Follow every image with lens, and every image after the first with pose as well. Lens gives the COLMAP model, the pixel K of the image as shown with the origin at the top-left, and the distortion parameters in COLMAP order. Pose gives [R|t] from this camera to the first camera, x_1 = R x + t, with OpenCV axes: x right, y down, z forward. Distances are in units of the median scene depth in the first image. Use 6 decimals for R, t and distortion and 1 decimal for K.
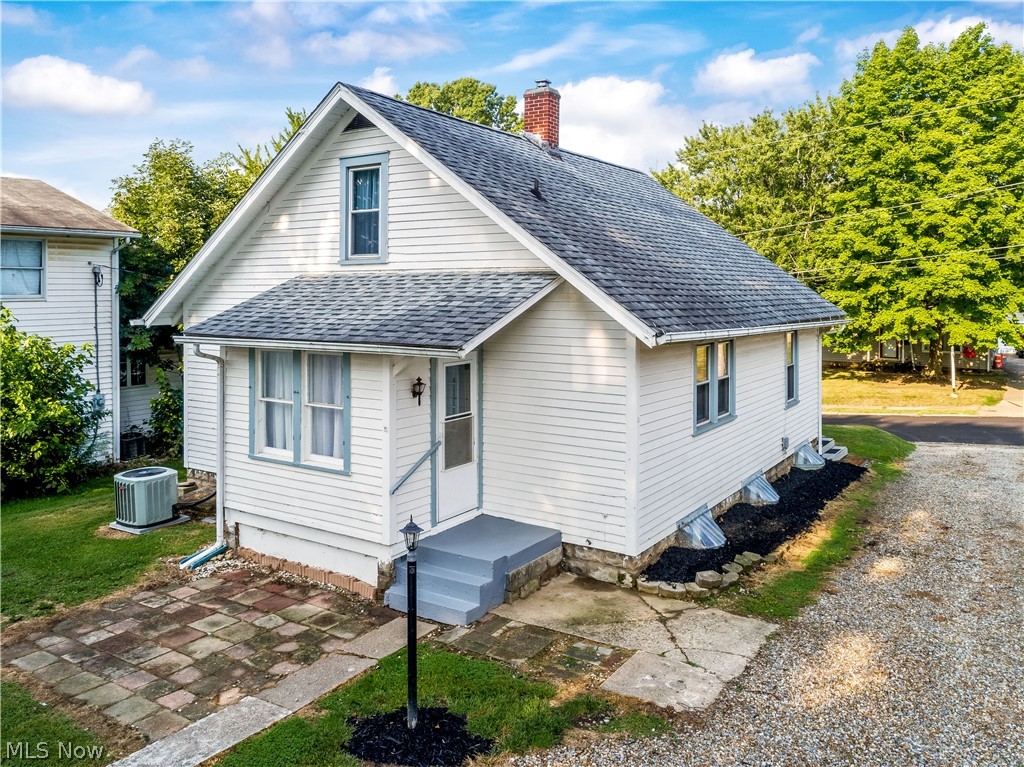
lens RADIAL K [[782.4, 0, 512.0], [0, 782.4, 383.5], [0, 0, 1]] dist [-0.009320, -0.004531]
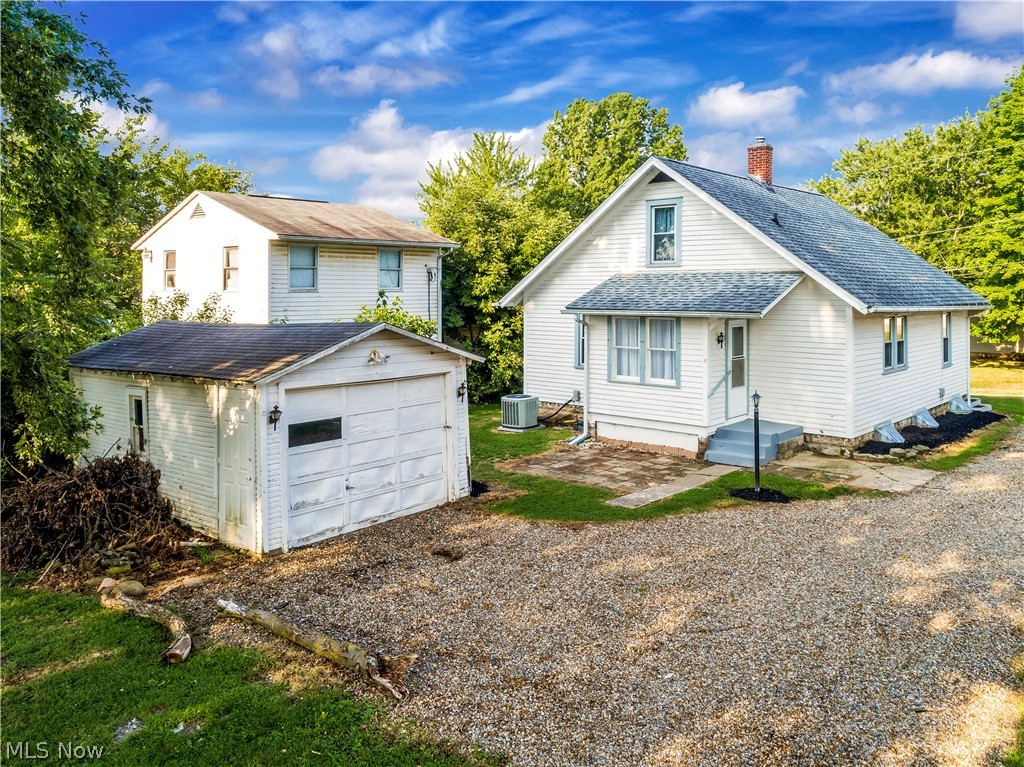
lens RADIAL K [[812.3, 0, 512.4], [0, 812.3, 356.7], [0, 0, 1]] dist [-0.007402, 0.004628]
pose [[0.990353, 0.011149, -0.138115, -0.245485], [-0.016052, 0.999278, -0.034437, 0.086593], [0.137631, 0.036321, 0.989817, -0.629506]]
